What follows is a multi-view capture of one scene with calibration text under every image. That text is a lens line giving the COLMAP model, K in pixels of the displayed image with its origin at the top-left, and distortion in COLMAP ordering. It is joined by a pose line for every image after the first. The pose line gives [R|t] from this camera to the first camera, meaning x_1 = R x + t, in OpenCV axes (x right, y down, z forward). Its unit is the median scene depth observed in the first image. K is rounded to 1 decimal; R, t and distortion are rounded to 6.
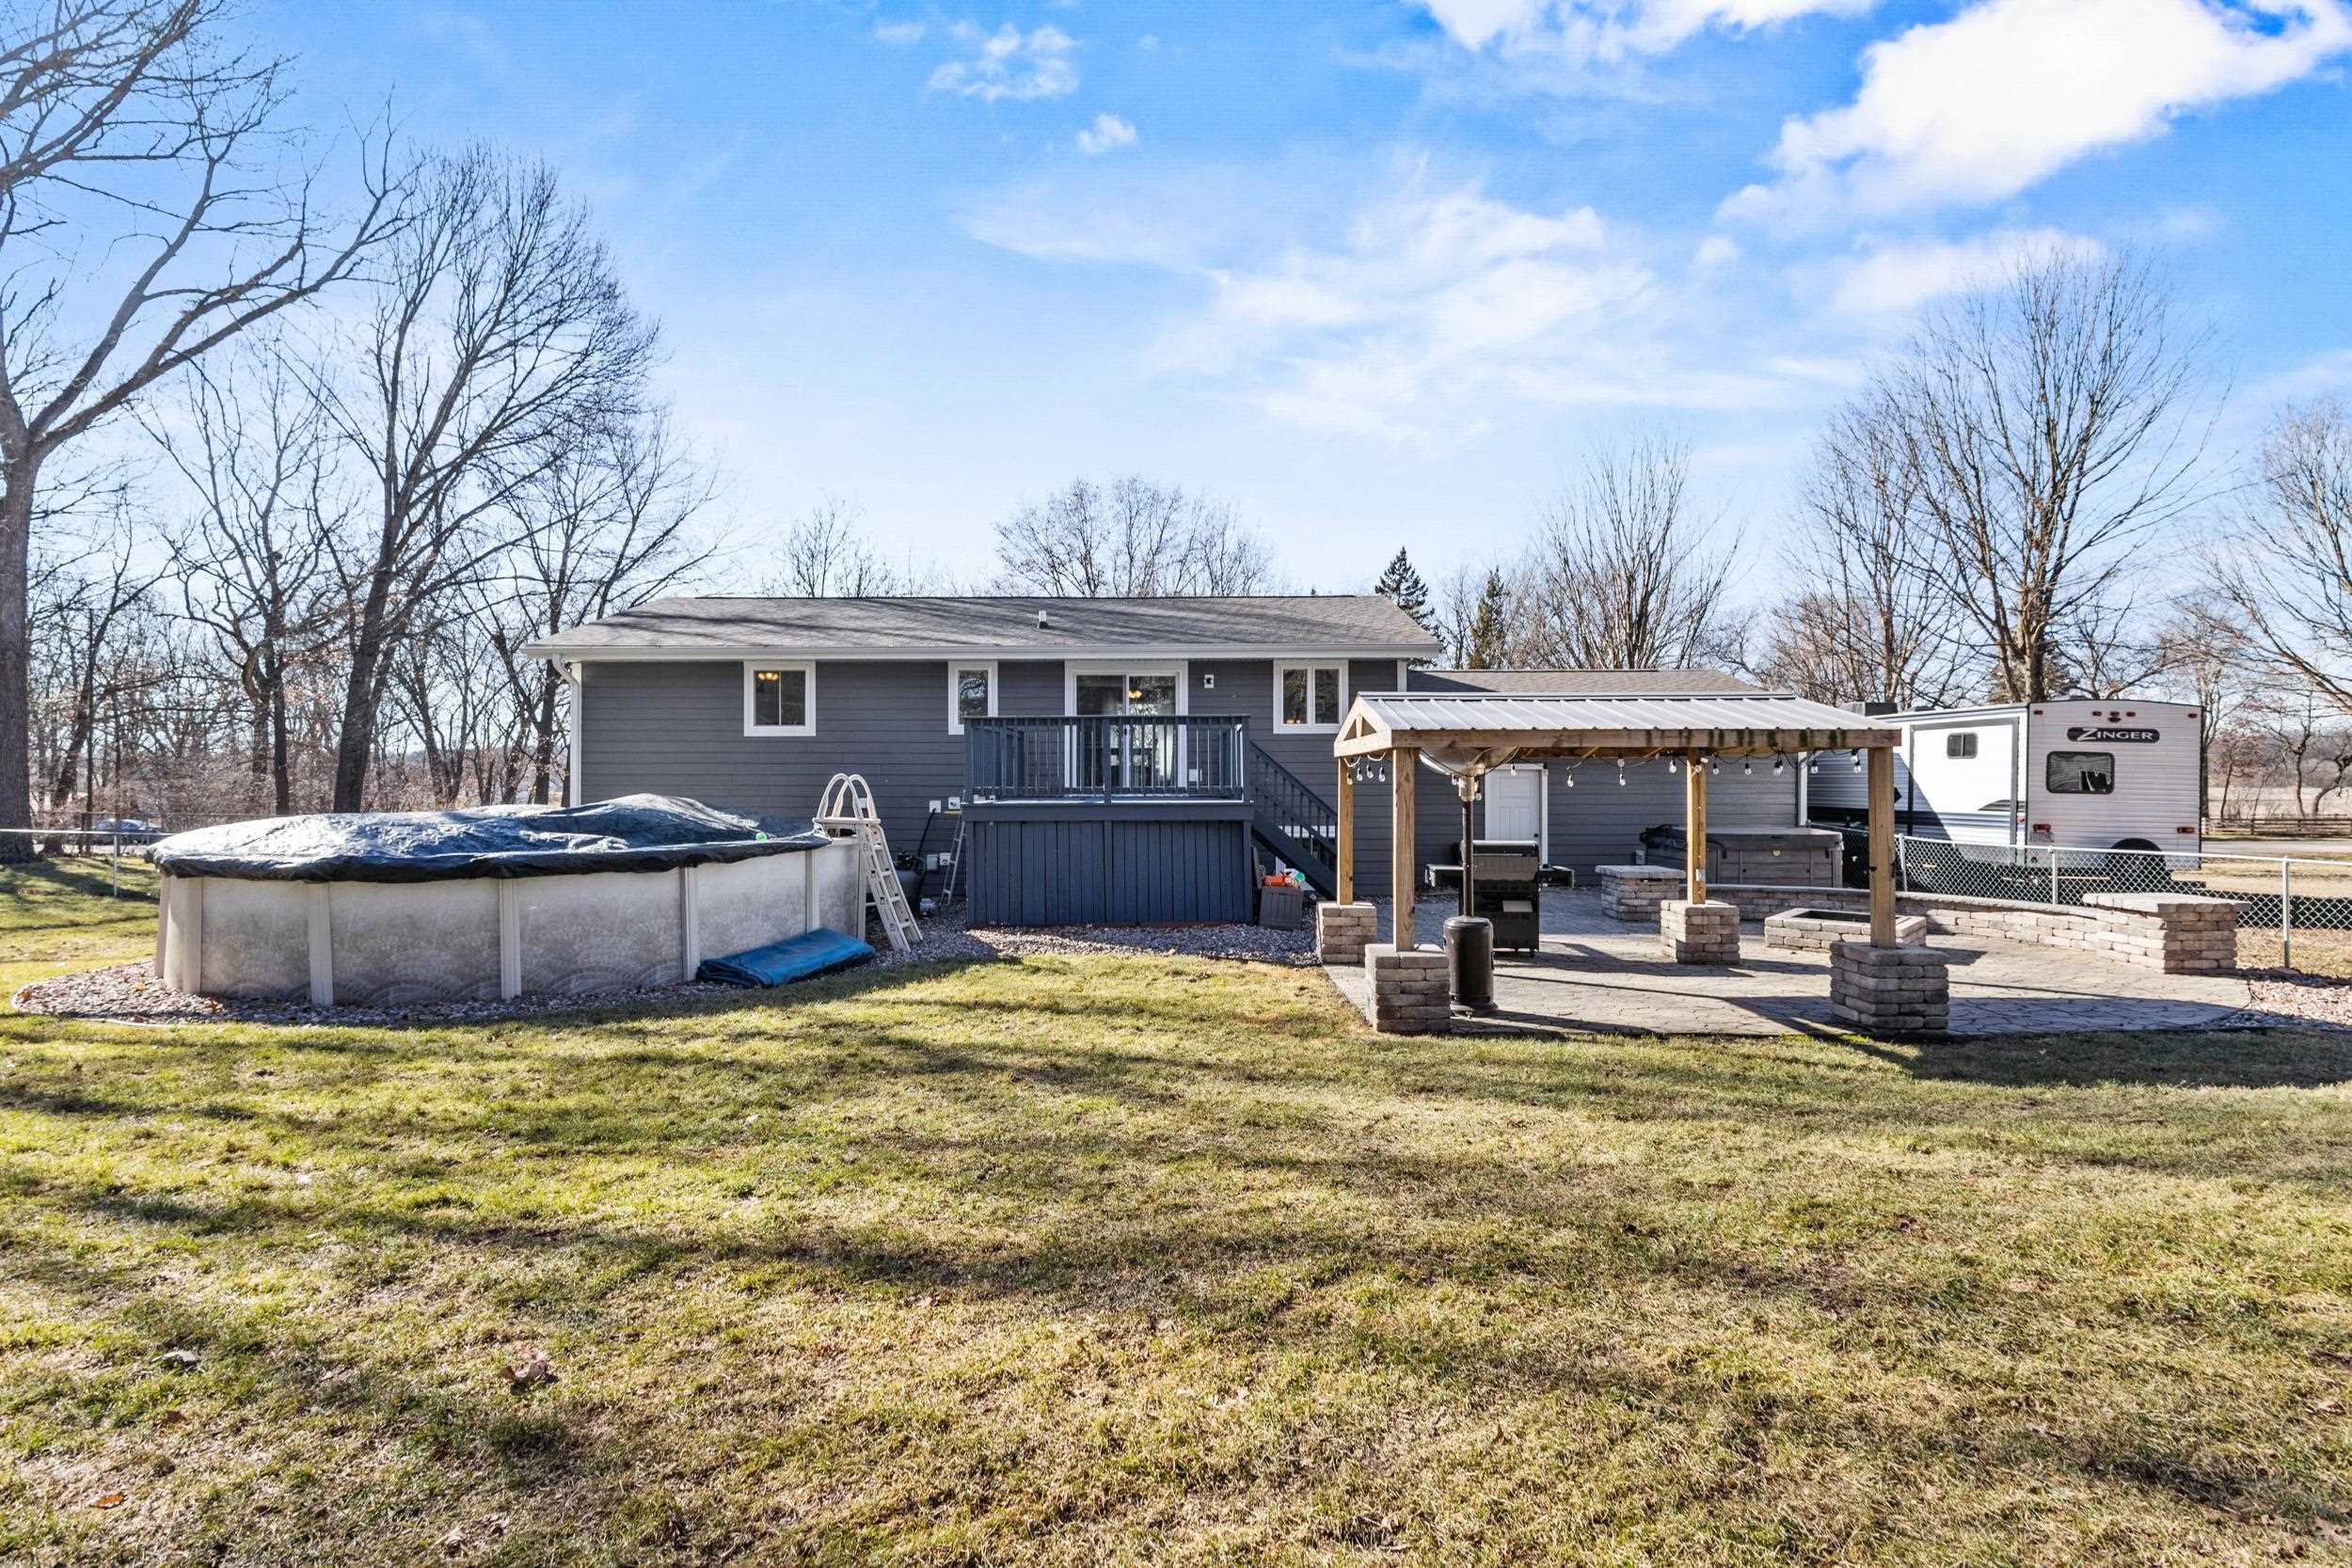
lens RADIAL K [[1098.0, 0, 1187.5], [0, 1098.0, 777.0], [0, 0, 1]] dist [0.023424, 0.000141]
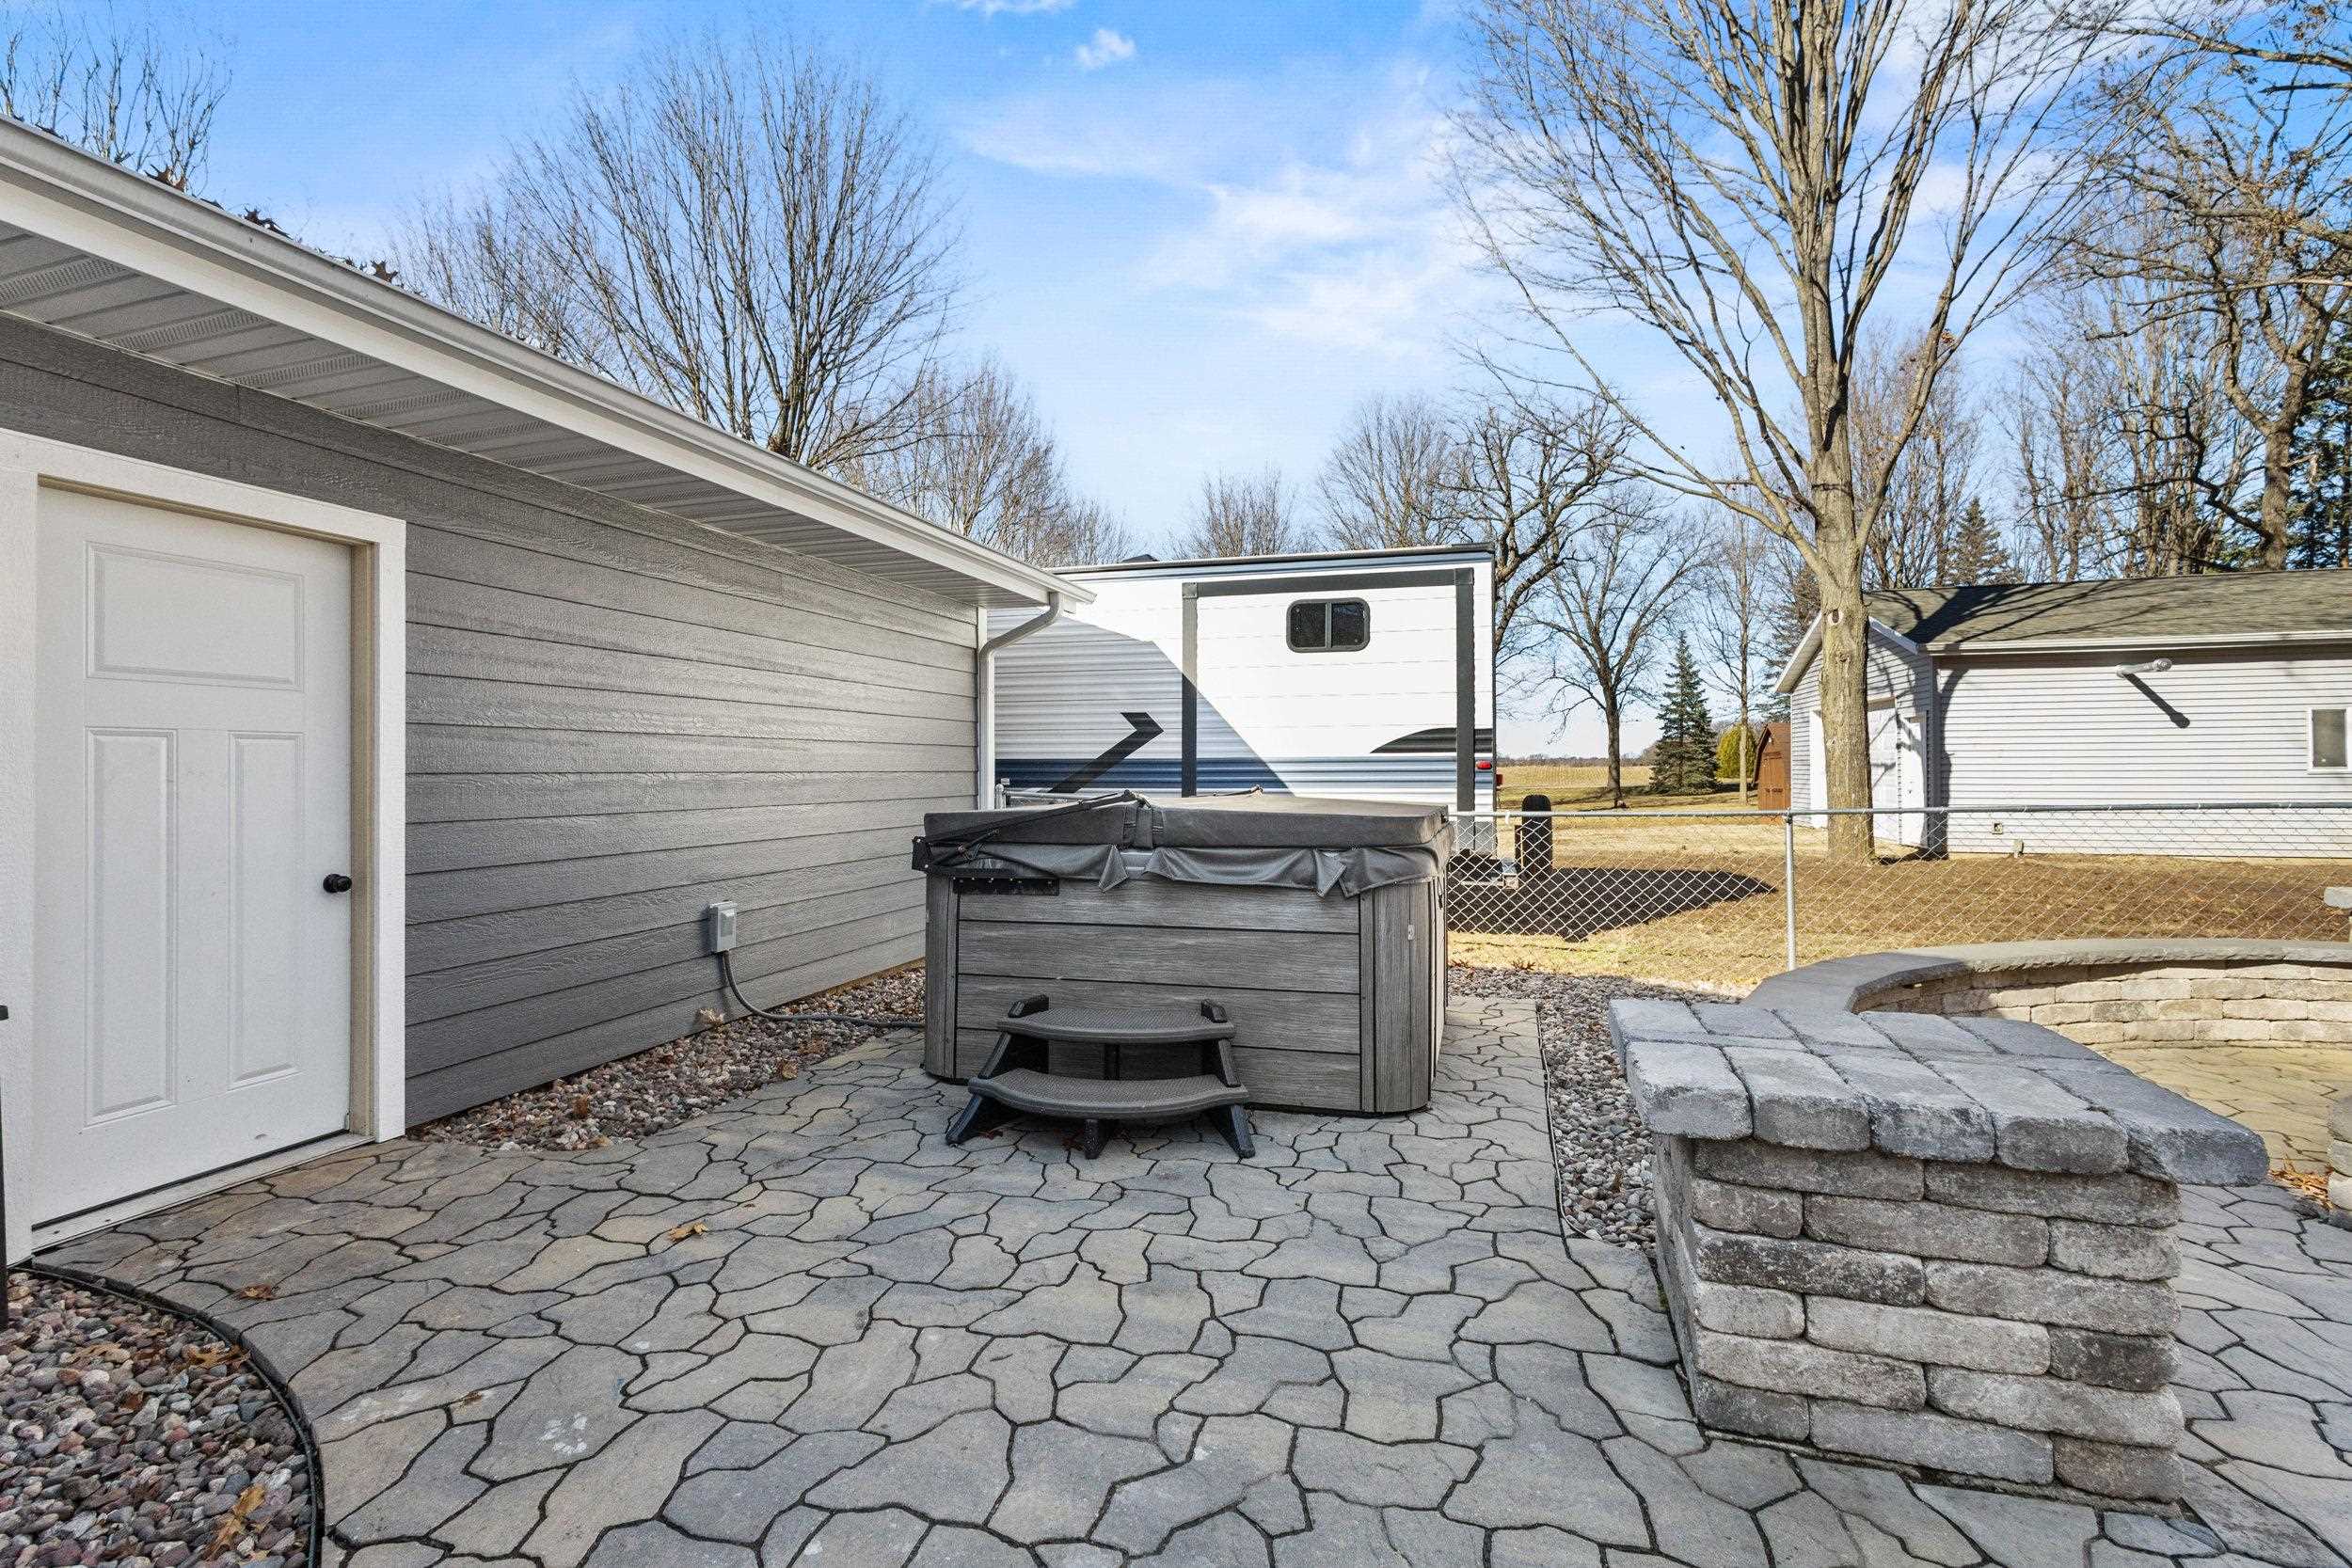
lens RADIAL K [[1078.7, 0, 1166.0], [0, 1078.7, 765.2], [0, 0, 1]] dist [0.004111, 0.000270]
pose [[0.304478, 0.004257, 0.952510, 0.216996], [0.000585, 0.999989, -0.004656, 0.040035], [-0.952519, 0.001974, 0.304472, 0.970867]]
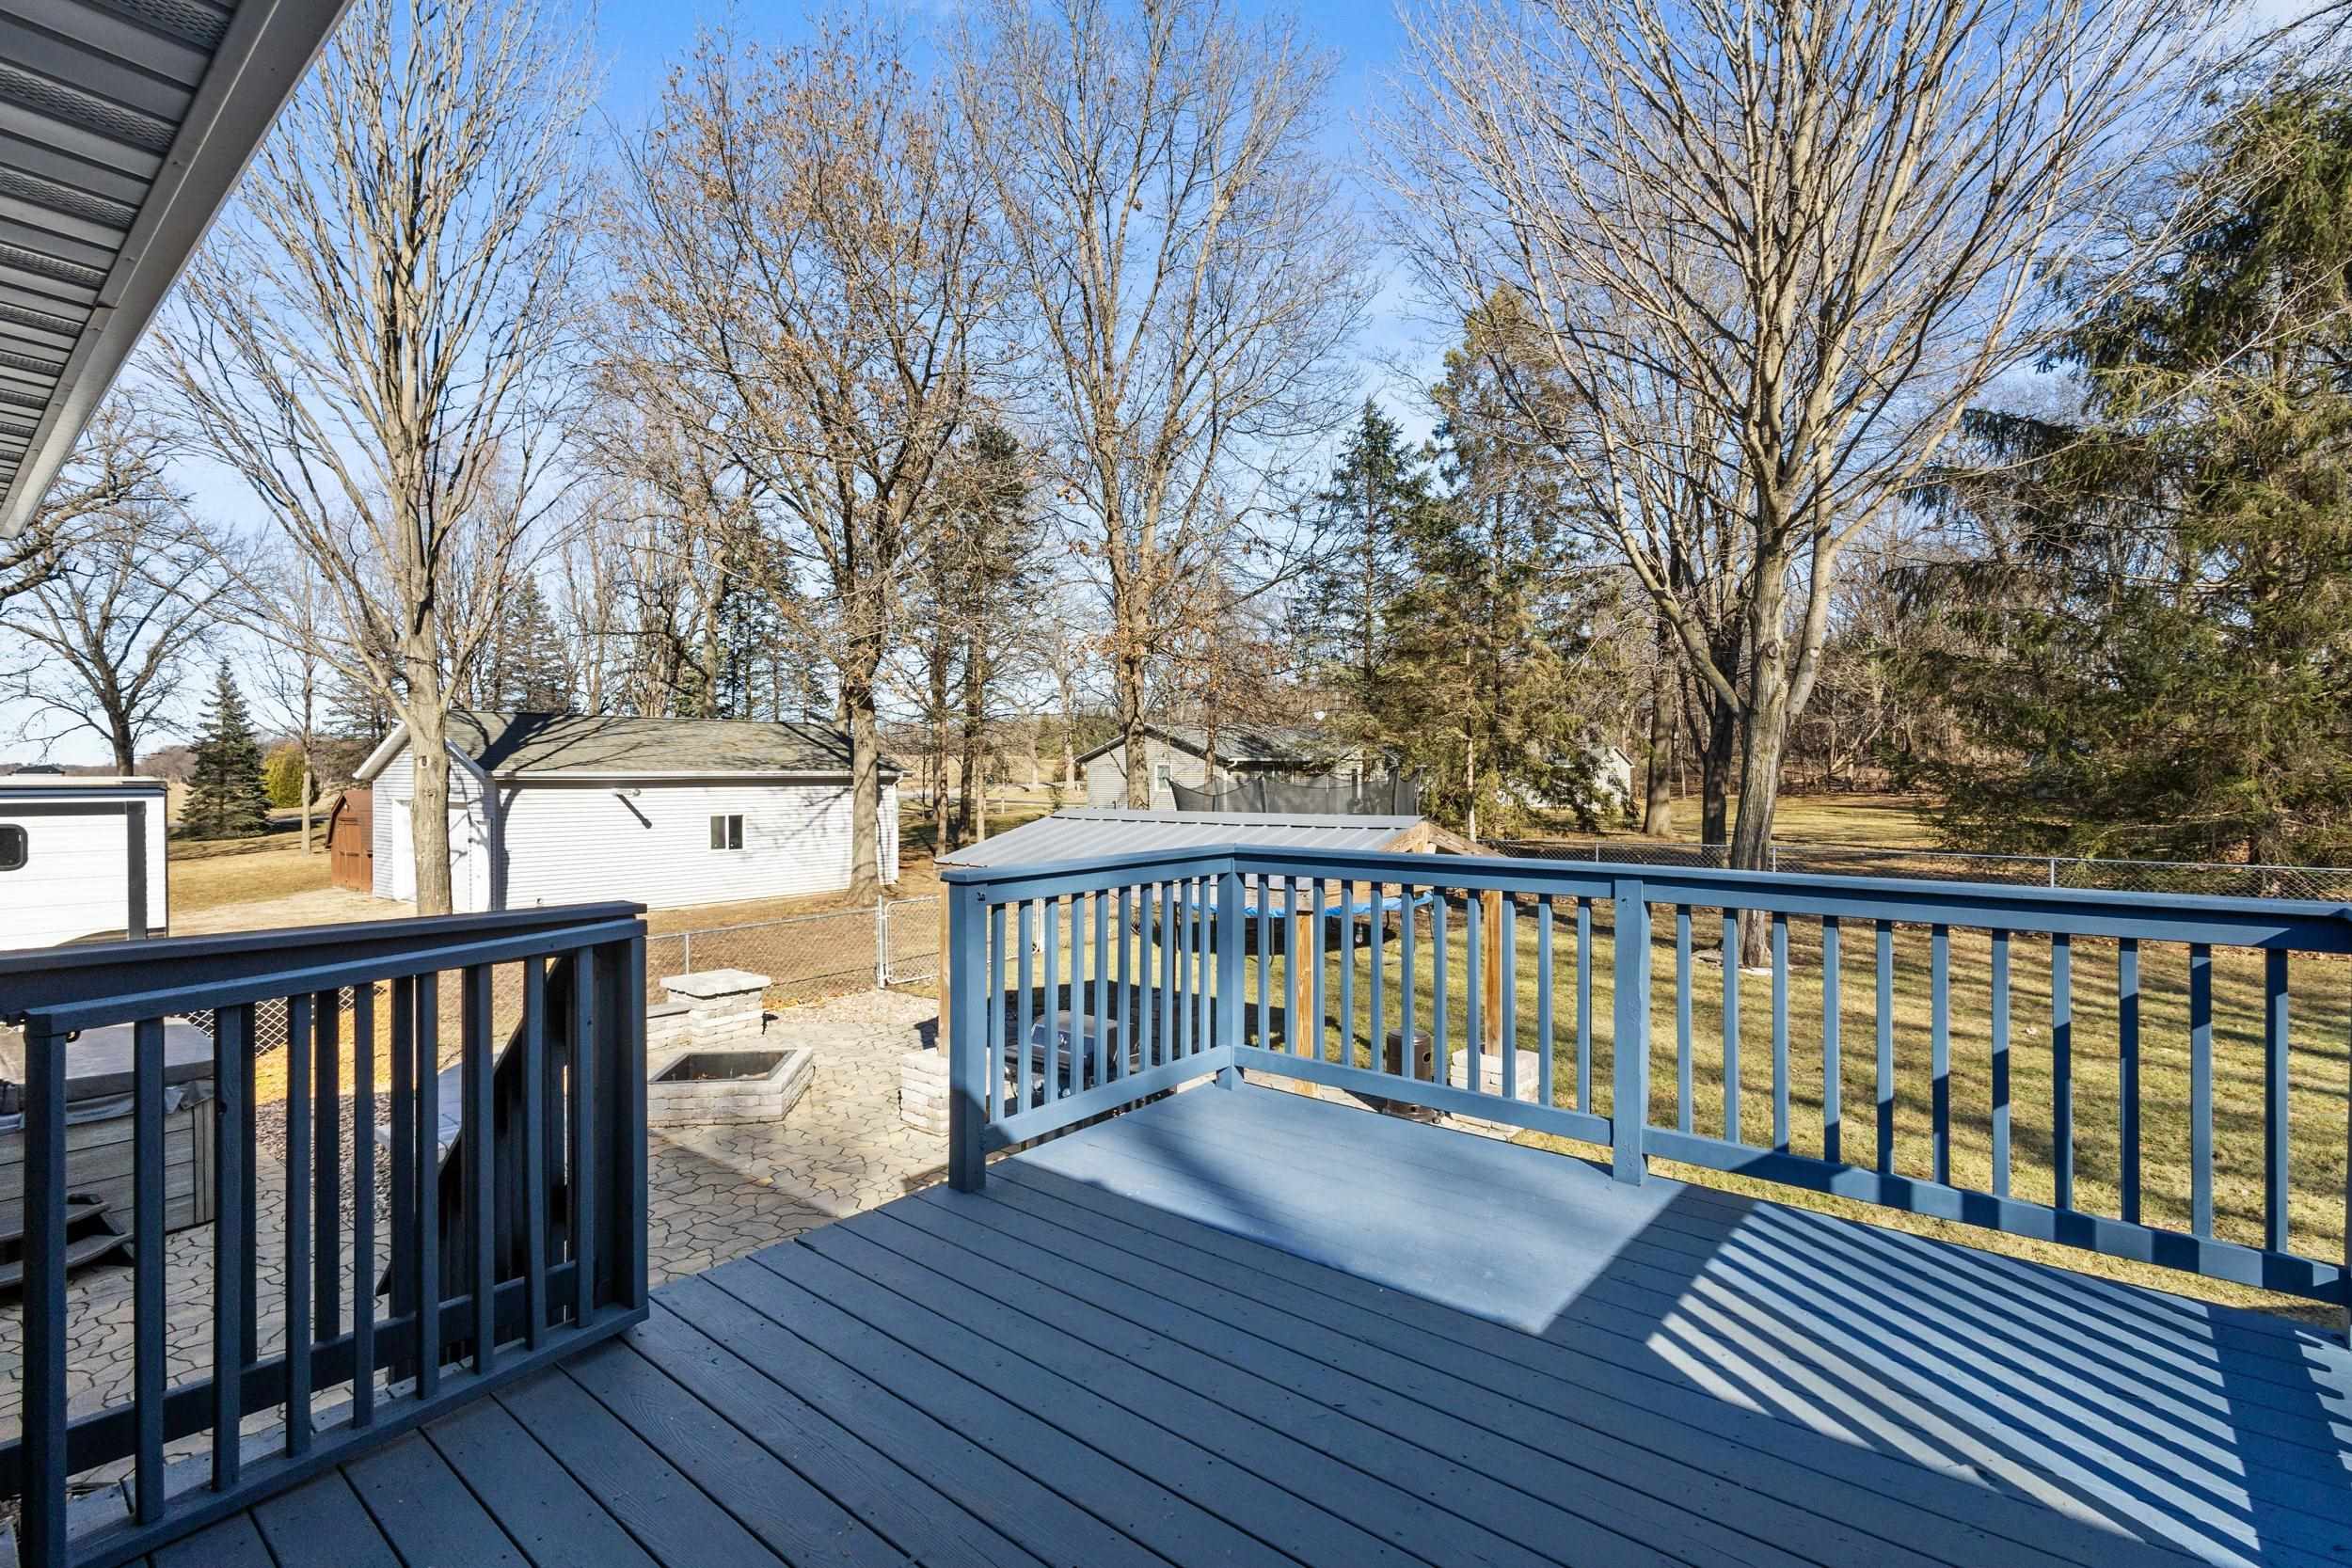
lens RADIAL K [[1019.6, 0, 1176.0], [0, 1019.6, 784.0], [0, 0, 1]] dist [0.001303, -0.004325]
pose [[-0.780906, 0.006642, 0.624614, -0.106580], [0.004872, 0.999978, -0.004543, -0.057622], [-0.624630, -0.000504, -0.780921, 1.074692]]
